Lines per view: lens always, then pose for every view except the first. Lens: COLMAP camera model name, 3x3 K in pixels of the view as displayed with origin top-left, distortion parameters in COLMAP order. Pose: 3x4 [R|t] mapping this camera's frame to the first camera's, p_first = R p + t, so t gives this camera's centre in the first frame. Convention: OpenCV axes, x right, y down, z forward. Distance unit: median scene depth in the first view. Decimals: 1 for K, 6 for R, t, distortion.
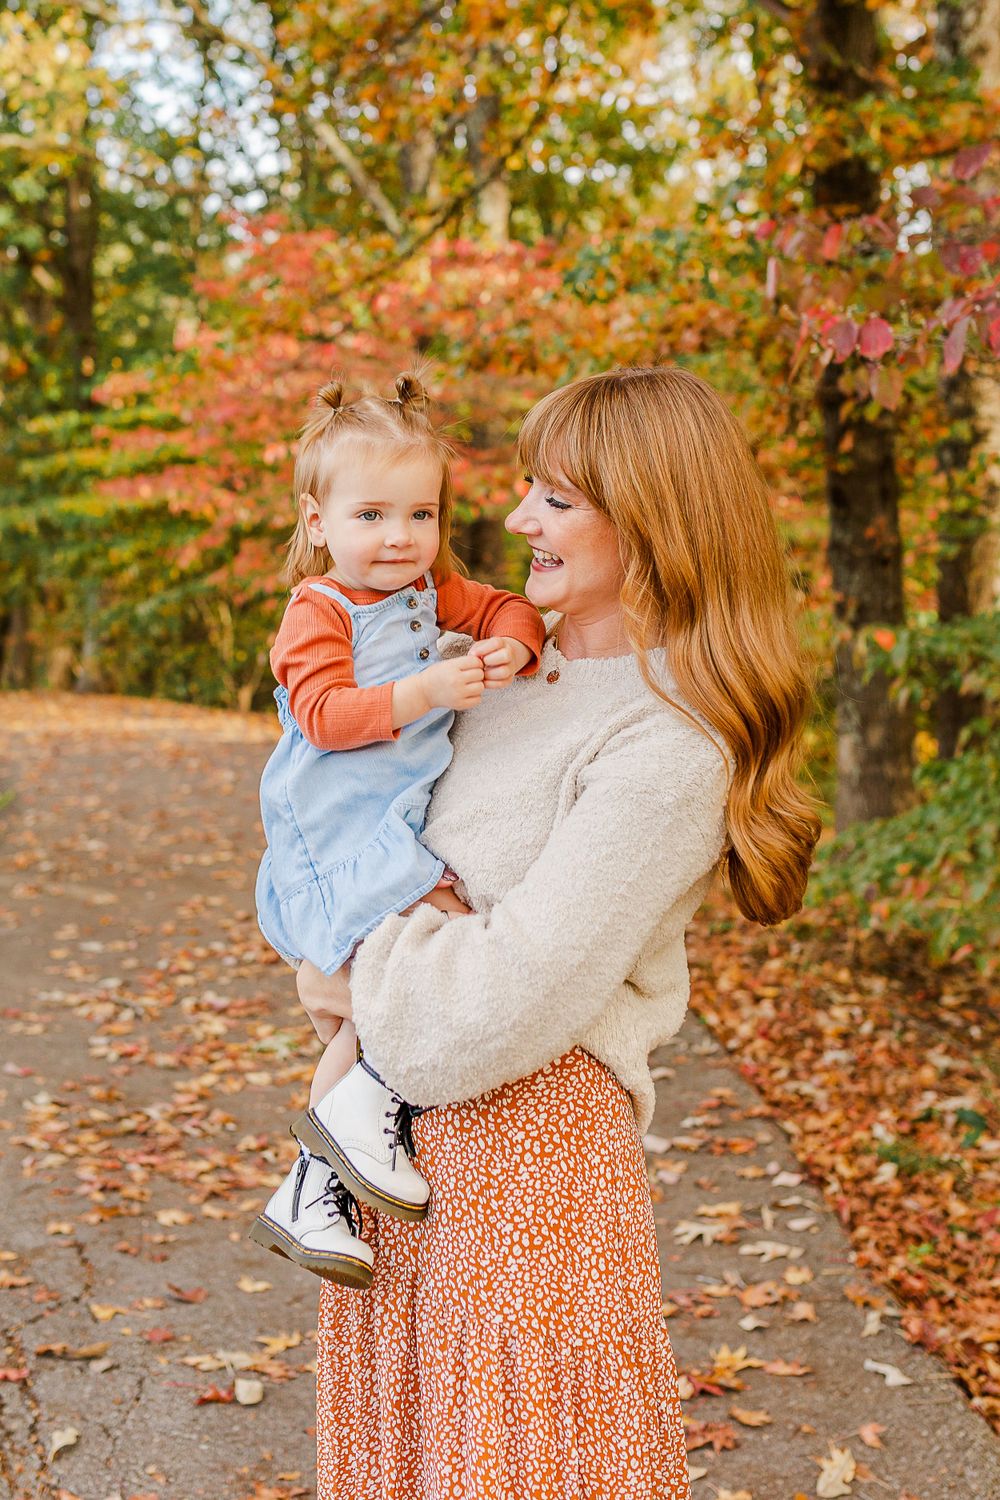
lens RADIAL K [[1855.1, 0, 423.2], [0, 1855.1, 563.4], [0, 0, 1]] dist [-0.007934, 0.029505]
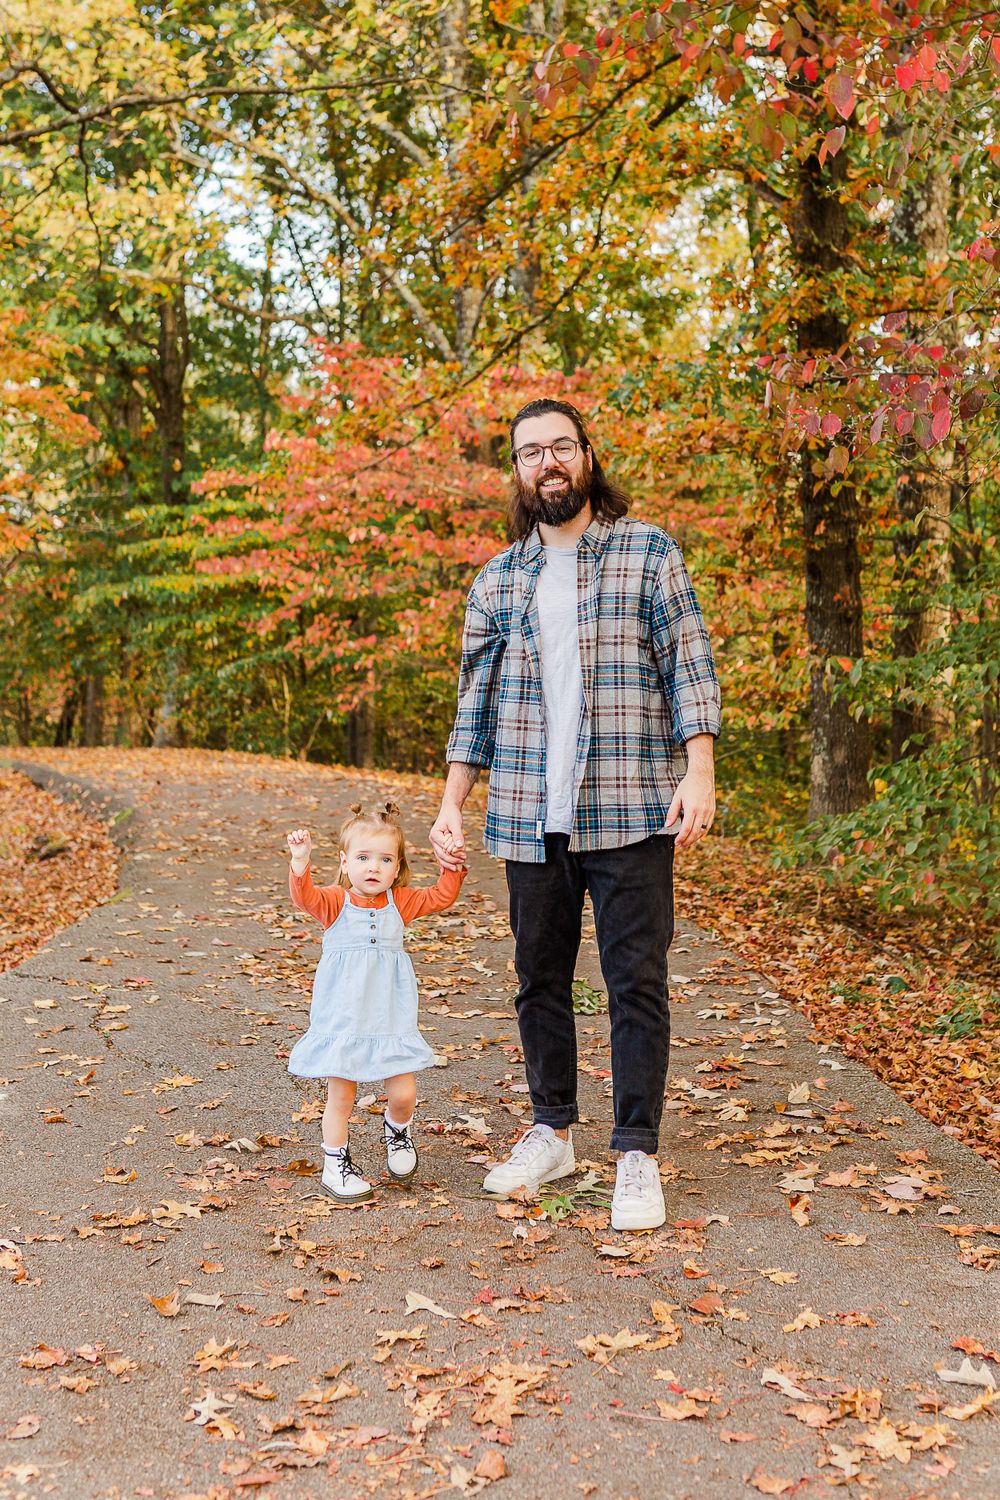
lens RADIAL K [[1676.1, 0, 530.8], [0, 1676.1, 535.8], [0, 0, 1]] dist [0.003270, 0.003619]
pose [[0.998370, 0.028326, 0.049556, -0.040239], [-0.024584, 0.996914, -0.074550, 0.039621], [-0.051515, 0.073210, 0.995985, -0.197224]]
